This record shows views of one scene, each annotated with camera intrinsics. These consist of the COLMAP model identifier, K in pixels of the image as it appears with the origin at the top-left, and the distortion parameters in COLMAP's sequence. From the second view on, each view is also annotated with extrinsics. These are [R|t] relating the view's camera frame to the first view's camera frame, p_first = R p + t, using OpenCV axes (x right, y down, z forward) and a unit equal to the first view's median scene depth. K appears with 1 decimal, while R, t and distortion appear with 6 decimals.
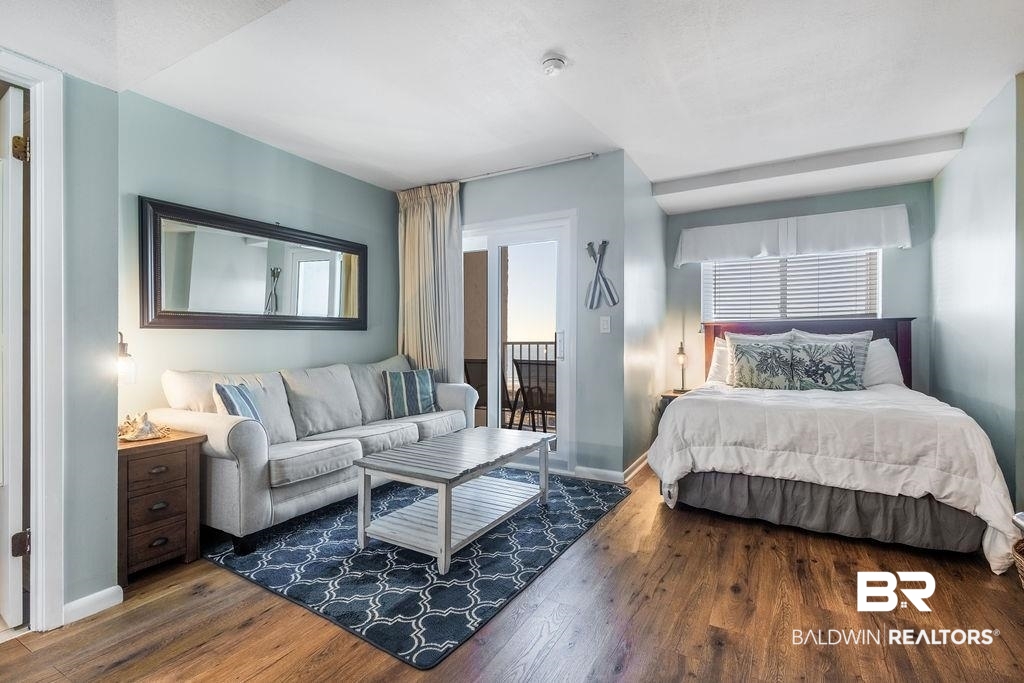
lens RADIAL K [[464.3, 0, 504.8], [0, 464.3, 343.6], [0, 0, 1]] dist [-0.000489, -0.002214]
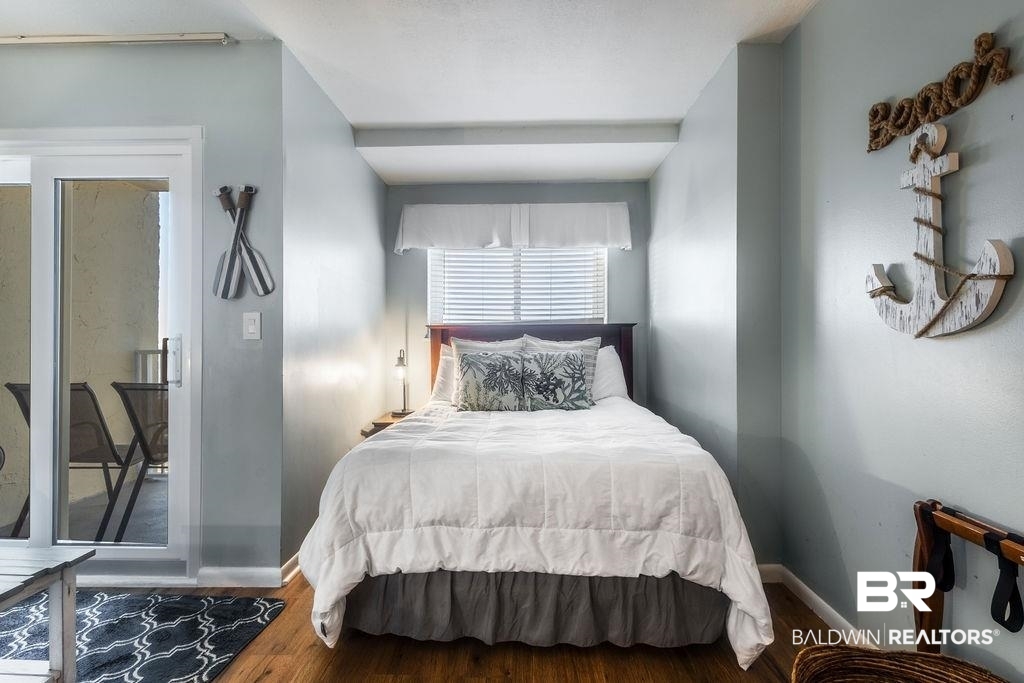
lens RADIAL K [[464.3, 0, 504.8], [0, 464.3, 343.6], [0, 0, 1]] dist [-0.000489, -0.002214]
pose [[0.884830, -0.001310, 0.465912, 0.251168], [0.001286, 0.999999, 0.000368, -0.019731], [-0.465912, 0.000274, 0.884831, 0.348086]]
